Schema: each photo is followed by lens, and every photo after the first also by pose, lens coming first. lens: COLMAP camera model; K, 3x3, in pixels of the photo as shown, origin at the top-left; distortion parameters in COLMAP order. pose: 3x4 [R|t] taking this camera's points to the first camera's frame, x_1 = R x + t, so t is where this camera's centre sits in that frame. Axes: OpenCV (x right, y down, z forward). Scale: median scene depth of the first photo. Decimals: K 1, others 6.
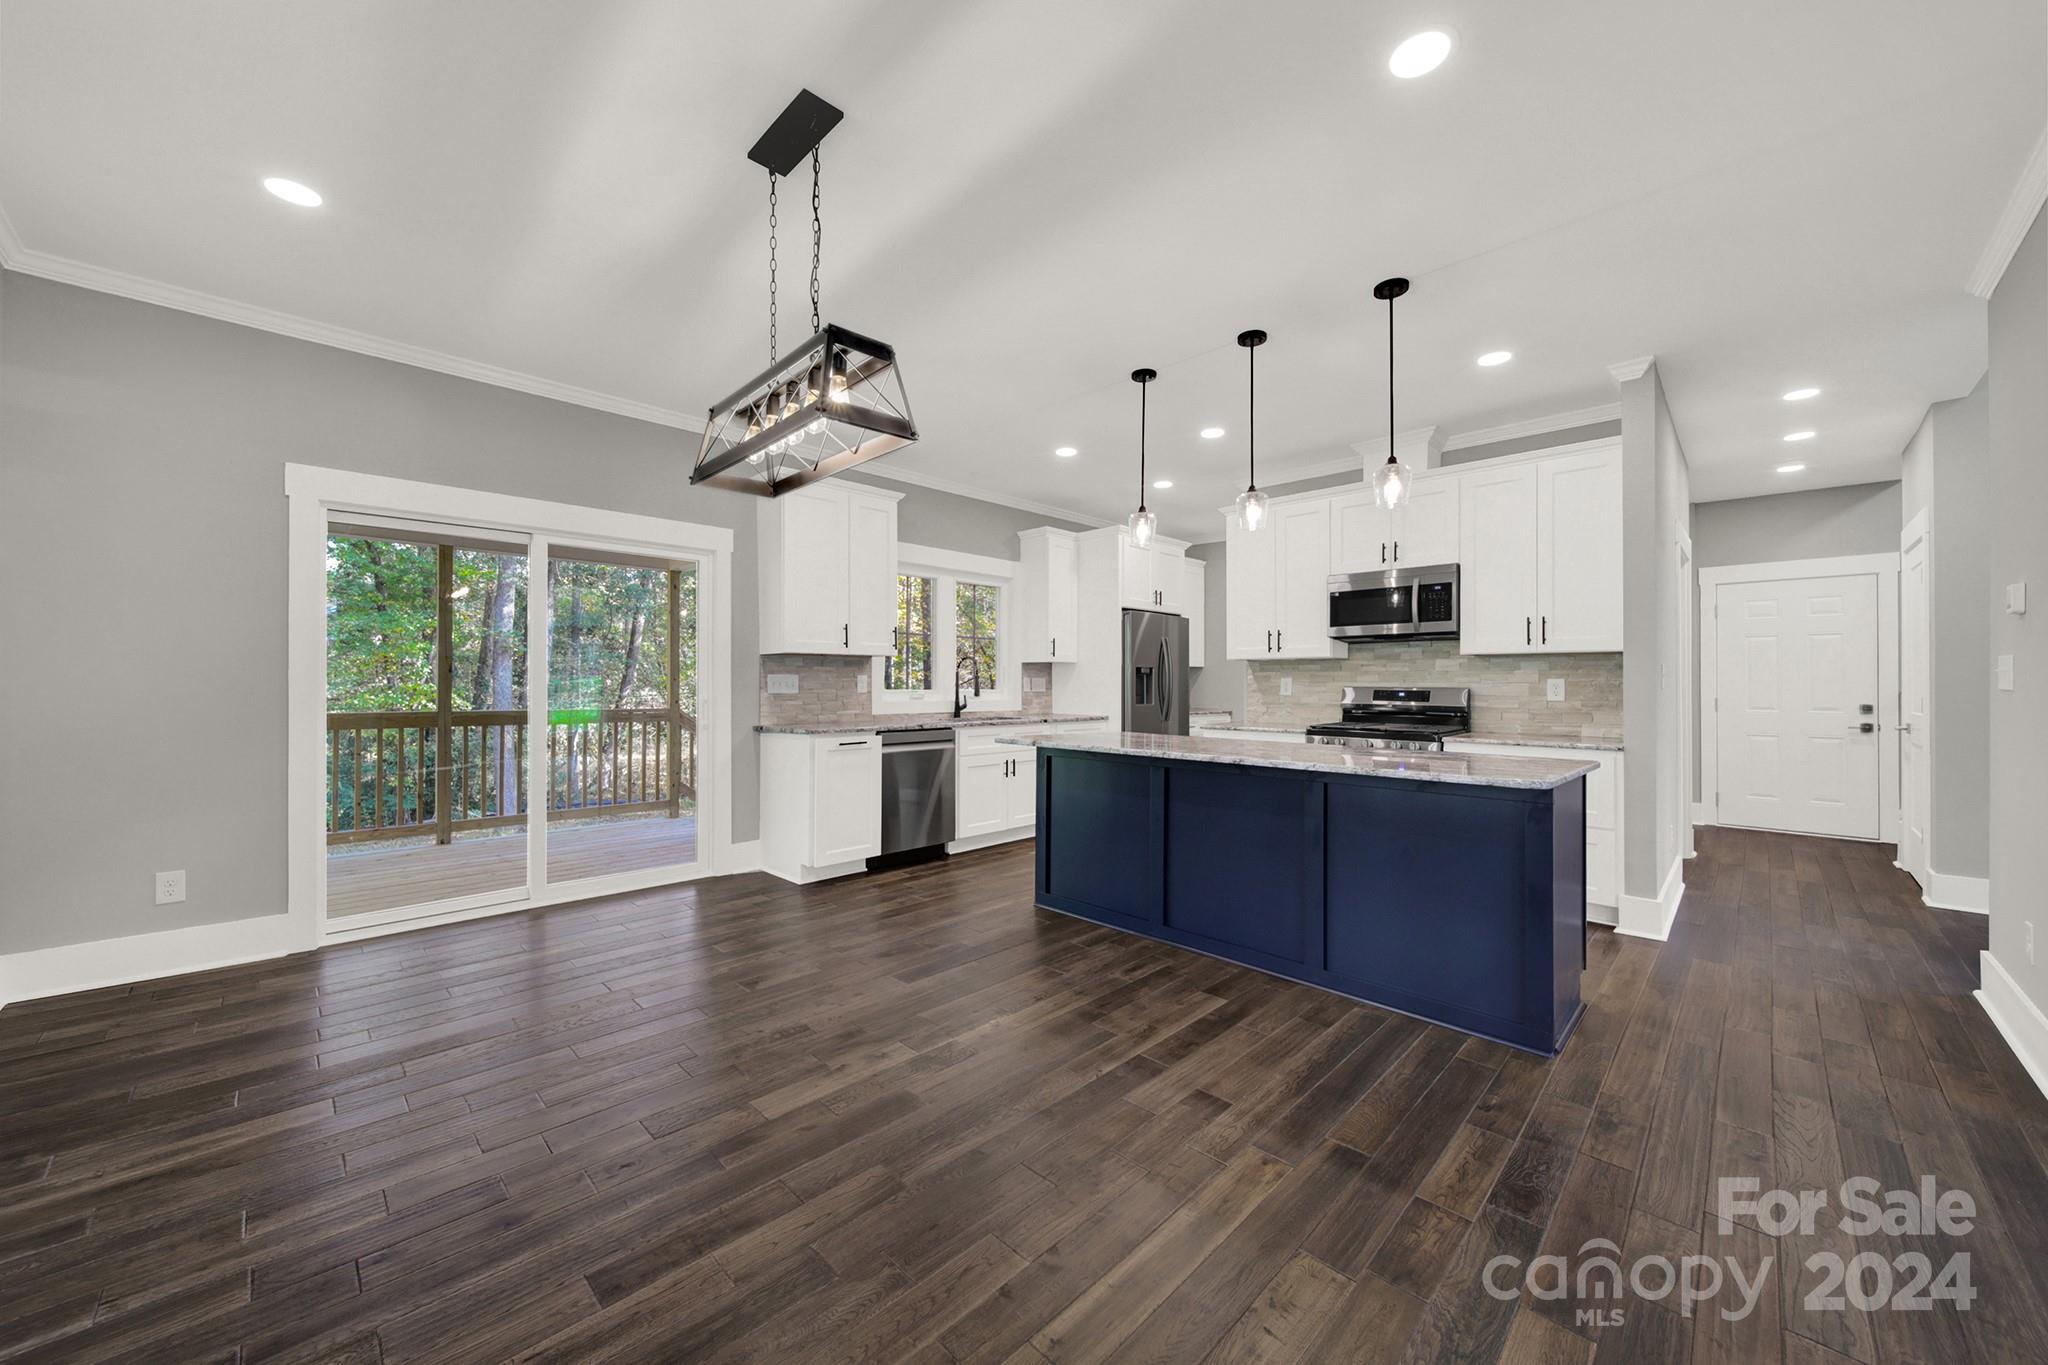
lens RADIAL K [[745.8, 0, 1030.6], [0, 745.8, 691.7], [0, 0, 1]] dist [0.002331, -0.001373]
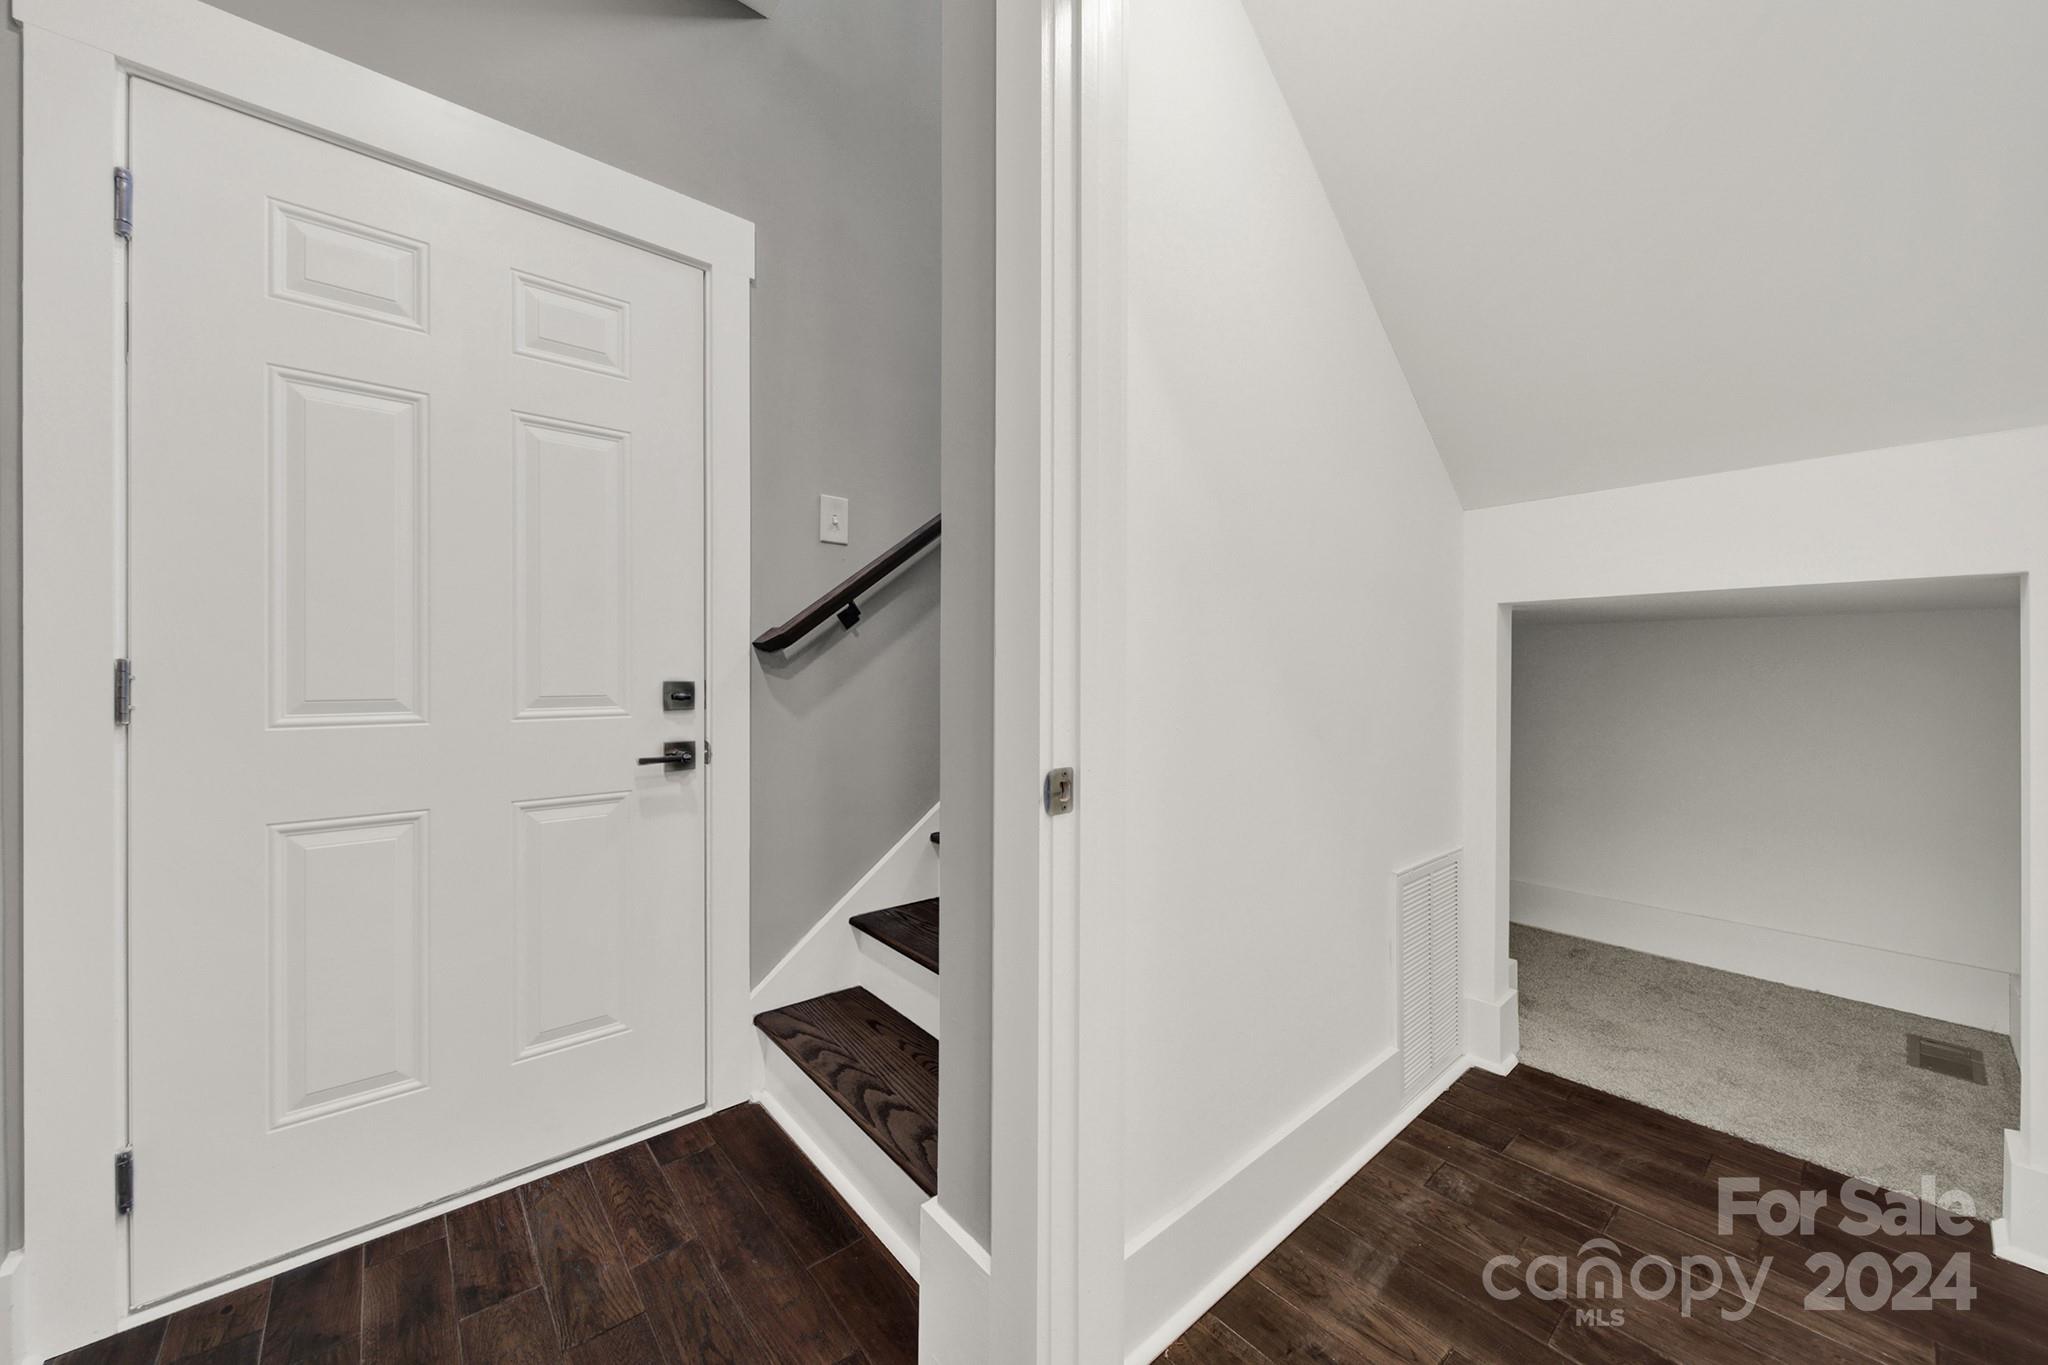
lens RADIAL K [[745.8, 0, 1024.0], [0, 745.8, 677.9], [0, 0, 1]] dist [0.002331, -0.001373]
pose [[0.091854, -0.004036, 0.995764, 0.826016], [0.004882, 0.999982, 0.003603, 0.015790], [-0.995761, 0.004530, 0.091872, 0.828776]]
